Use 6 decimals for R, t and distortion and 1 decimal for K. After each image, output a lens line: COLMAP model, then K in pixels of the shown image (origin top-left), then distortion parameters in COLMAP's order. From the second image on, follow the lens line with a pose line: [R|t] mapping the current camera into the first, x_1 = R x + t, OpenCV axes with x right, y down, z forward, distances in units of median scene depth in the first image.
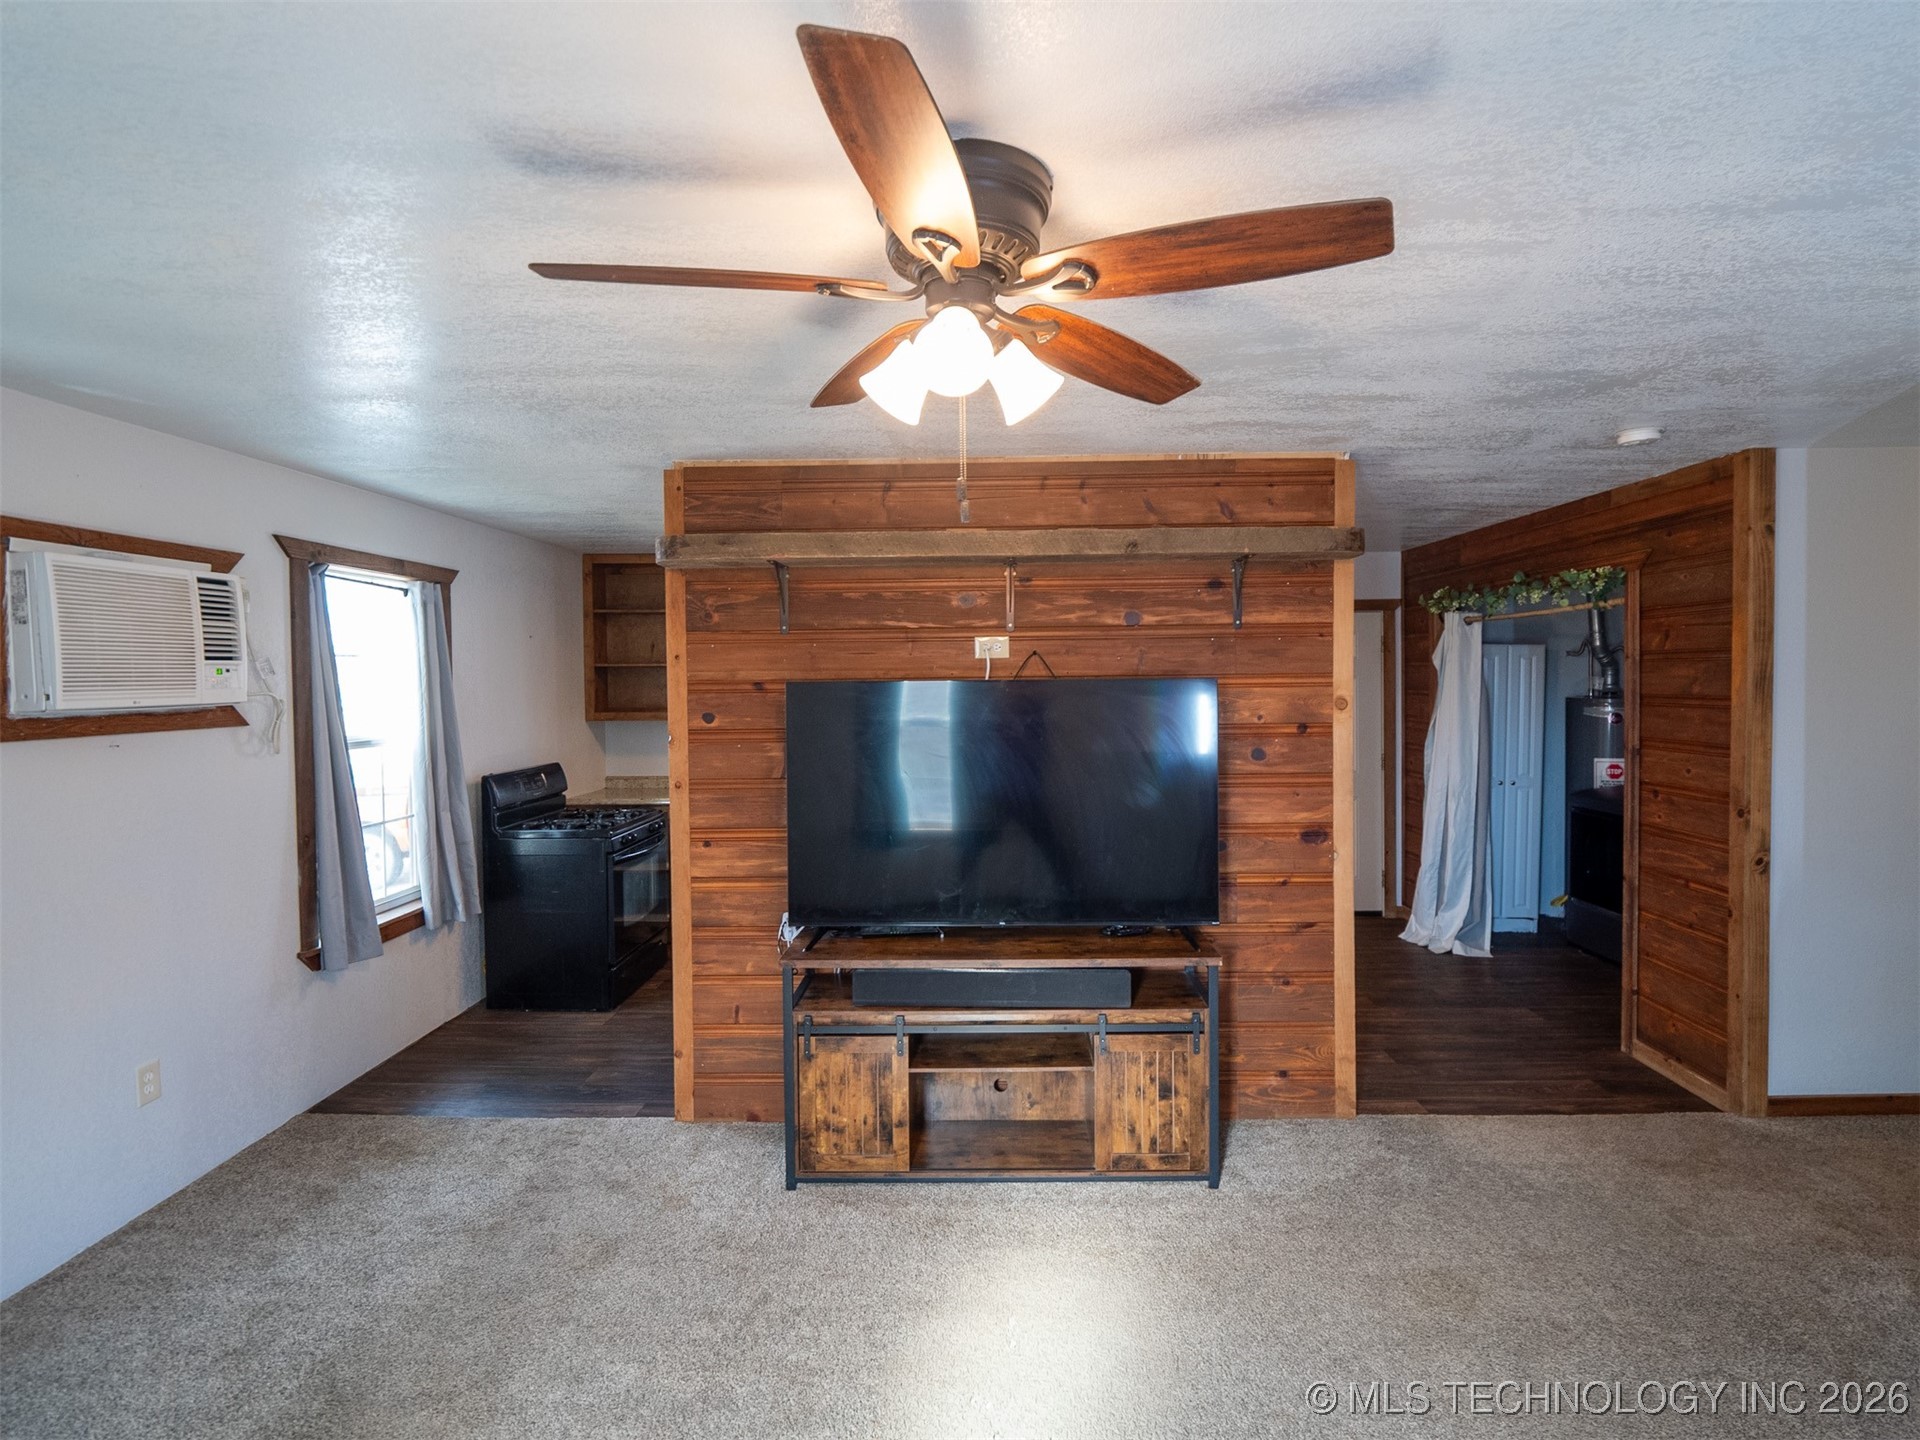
lens RADIAL K [[957.5, 0, 974.2], [0, 957.5, 701.9], [0, 0, 1]] dist [-0.006053, -0.005309]
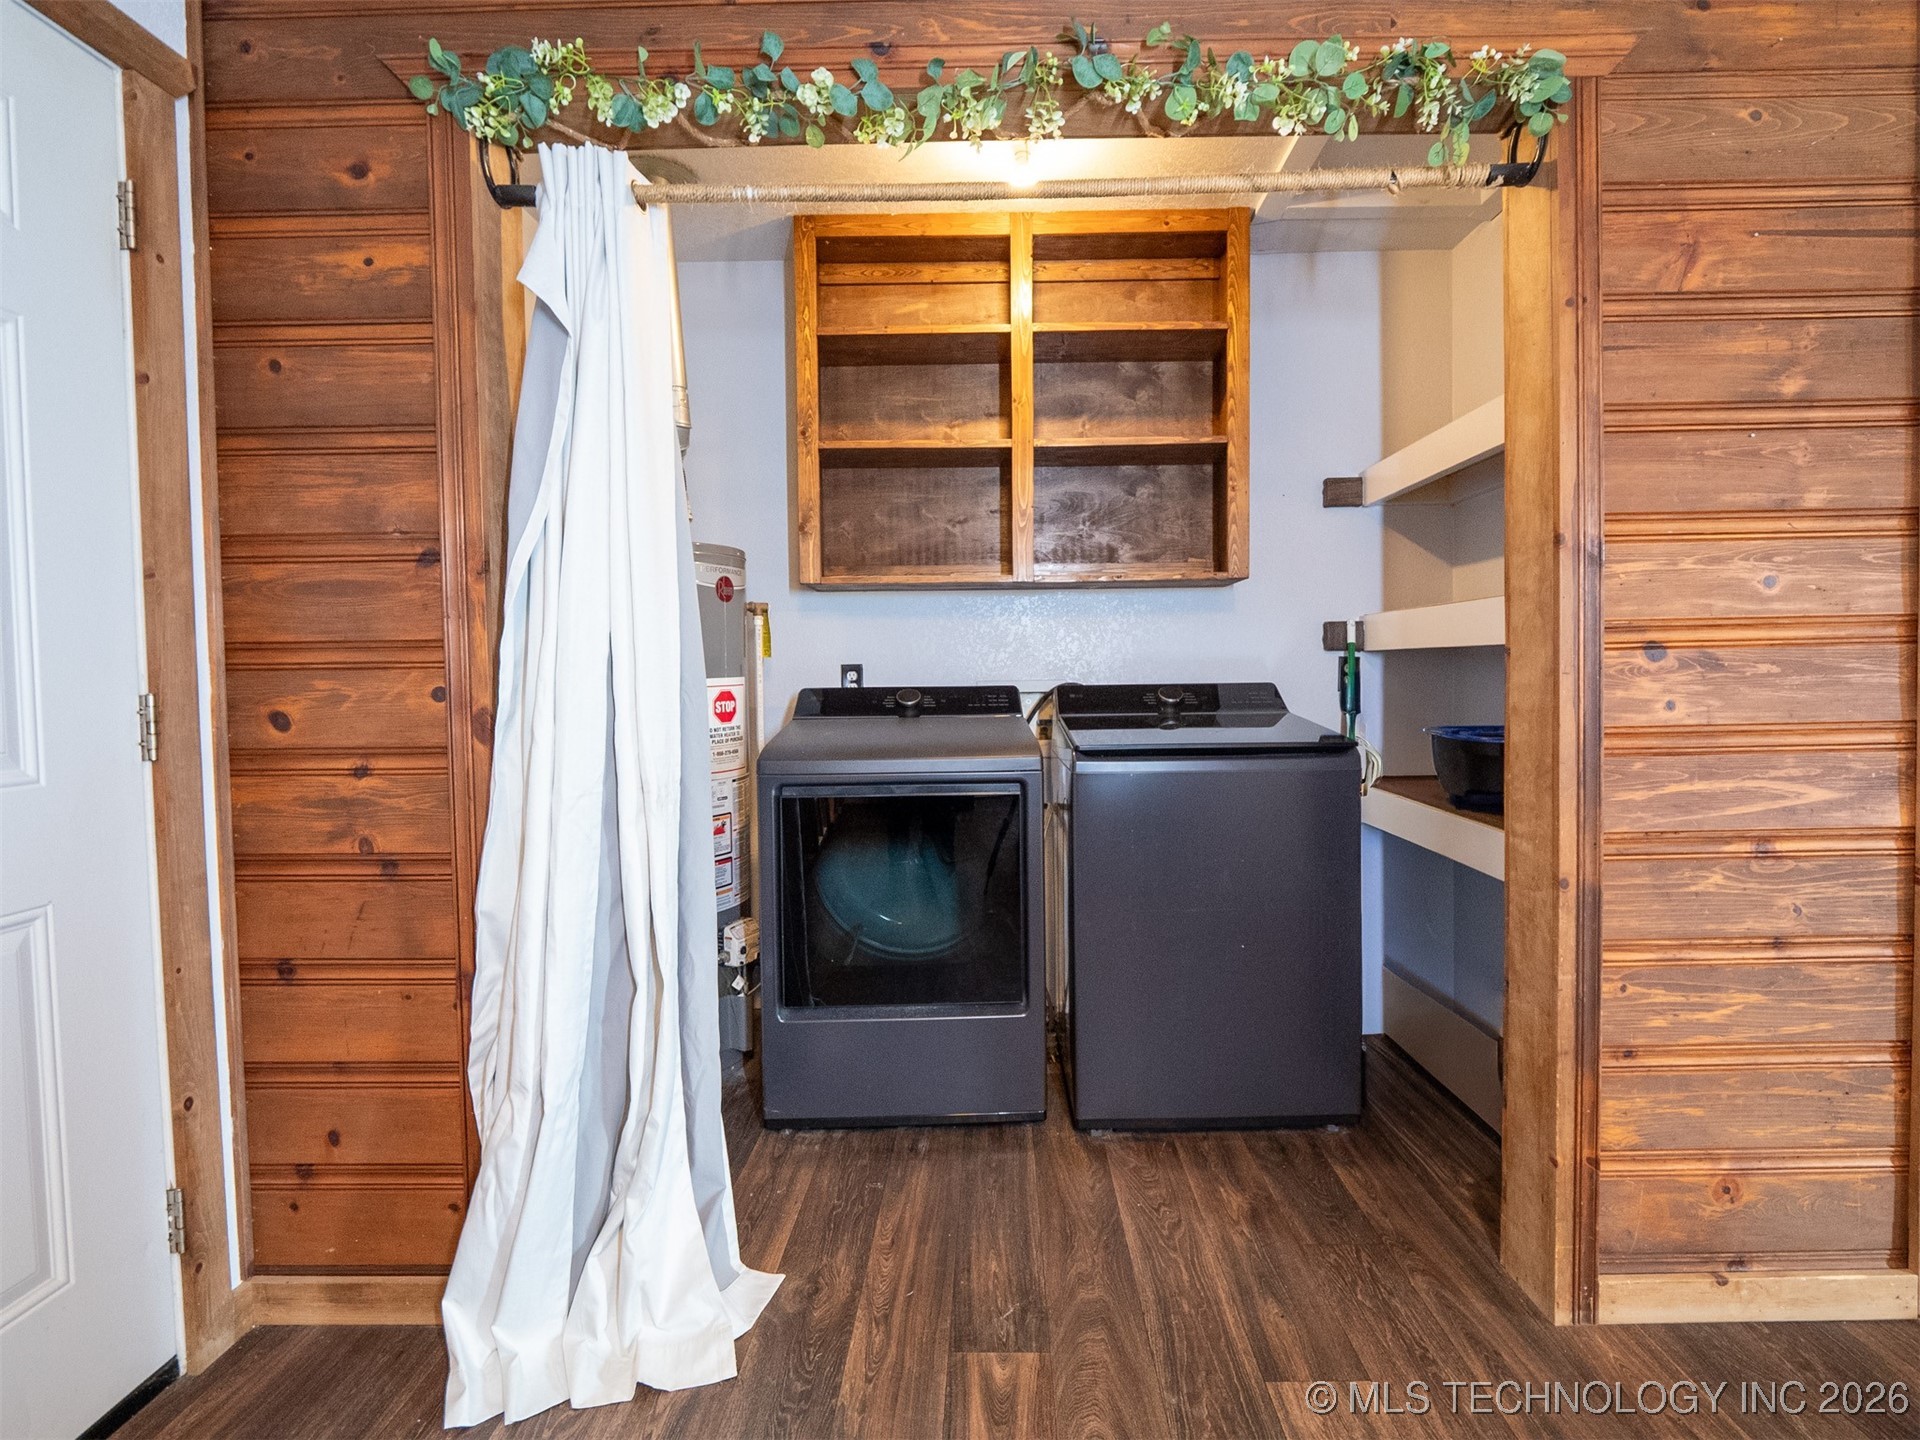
lens RADIAL K [[957.5, 0, 963.8], [0, 957.5, 706.6], [0, 0, 1]] dist [-0.006053, -0.005309]
pose [[-0.007561, -0.021257, 0.999745, 0.190666], [0.042194, 0.998877, 0.021558, 0.060046], [-0.999081, 0.042346, -0.006656, 0.786568]]
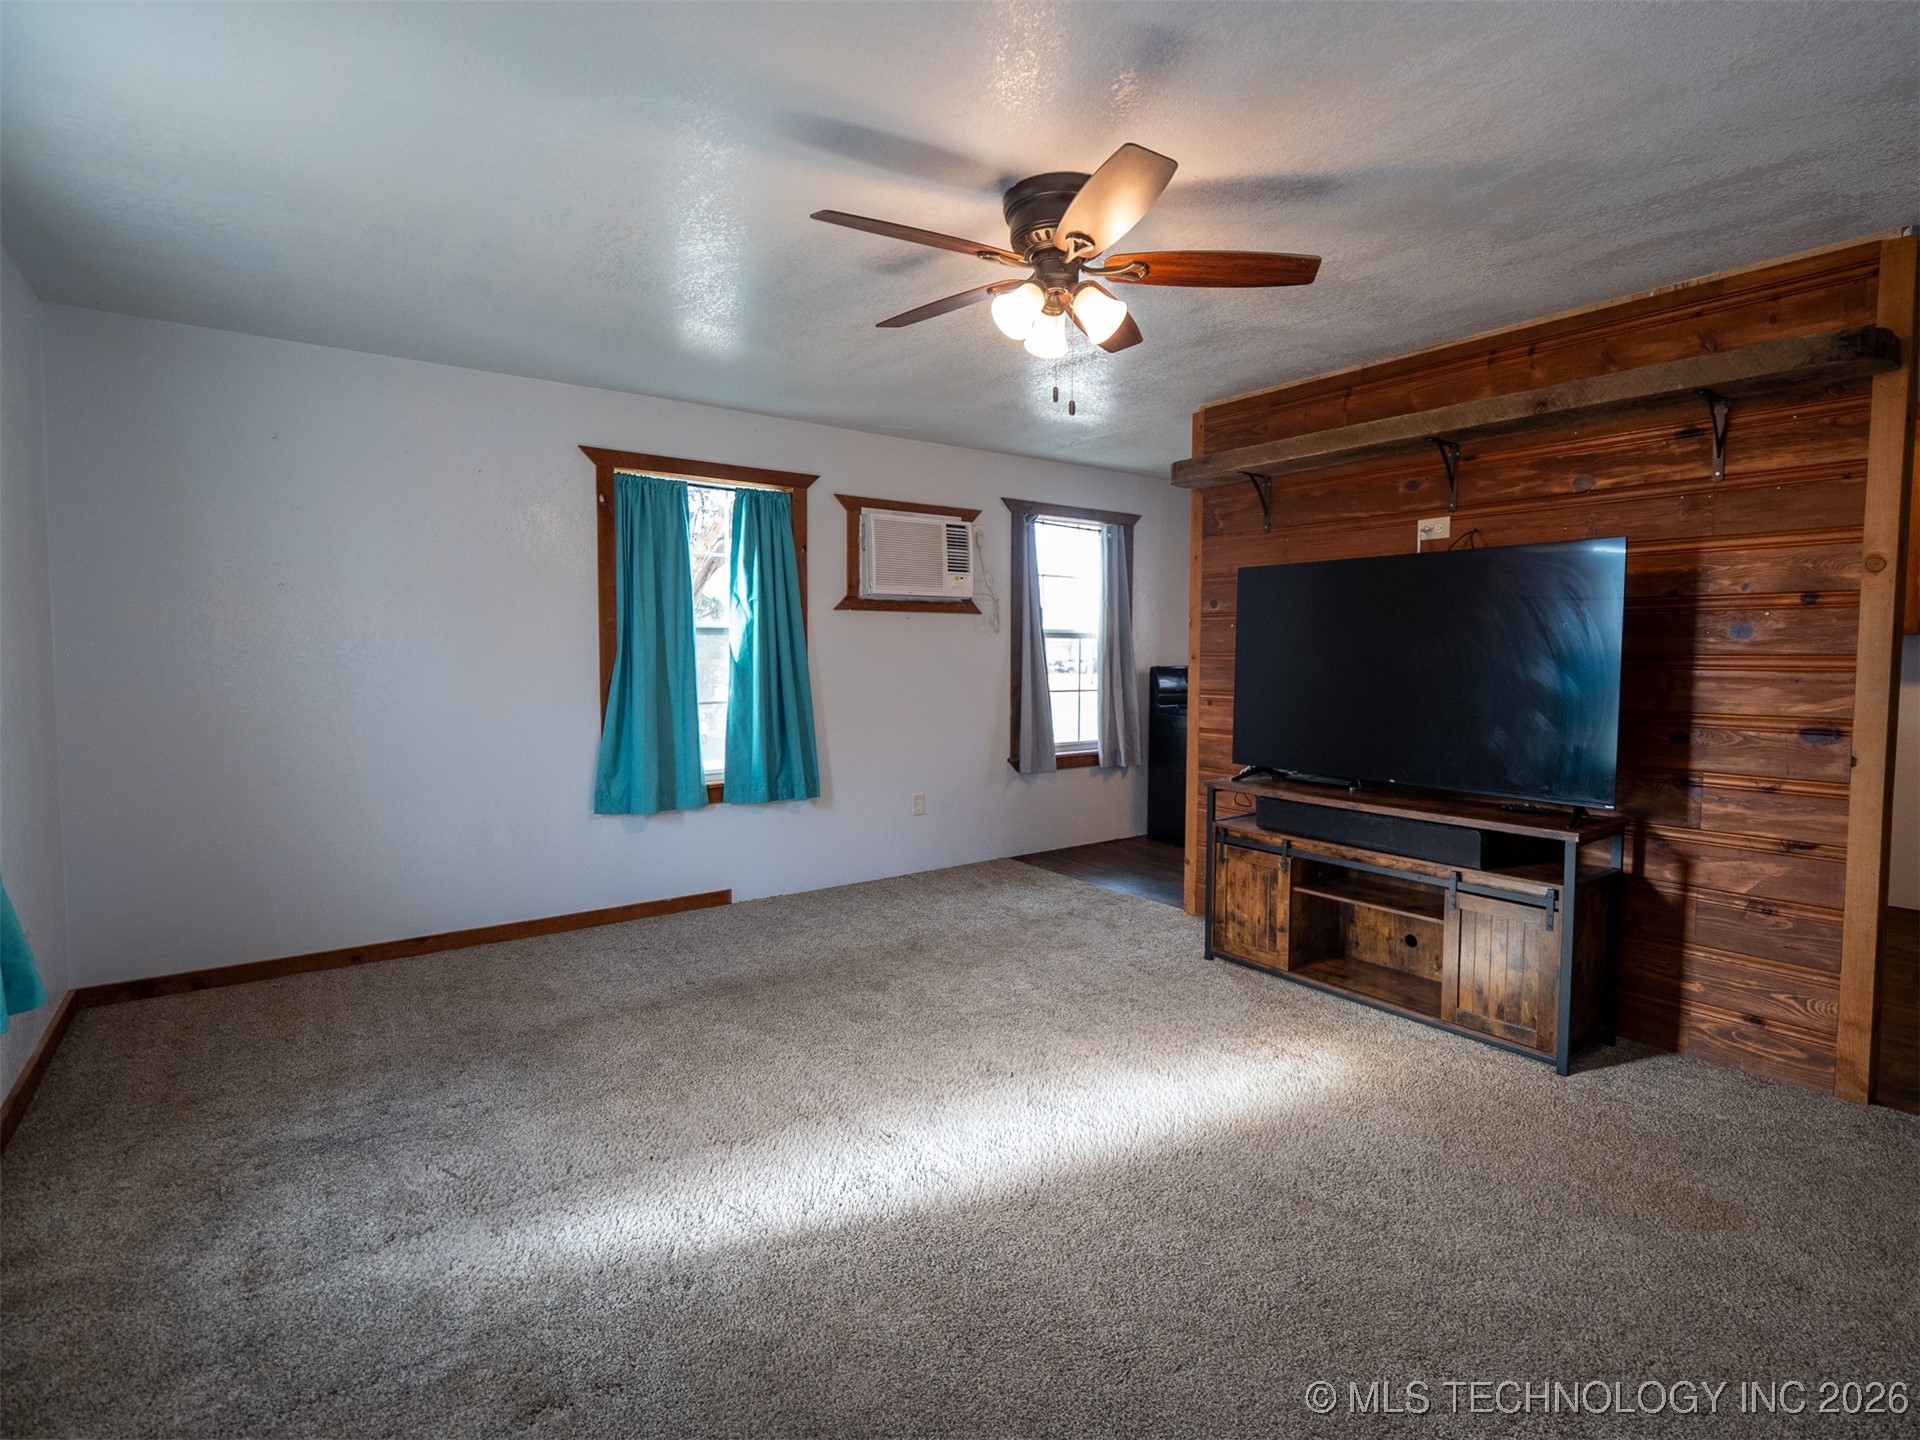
lens RADIAL K [[957.5, 0, 976.5], [0, 957.5, 716.5], [0, 0, 1]] dist [-0.006053, -0.005309]
pose [[0.609426, 0.066279, -0.790068, 0.554456], [-0.033653, 0.997764, 0.057744, 0.104473], [0.792128, -0.008603, 0.610294, -0.033732]]
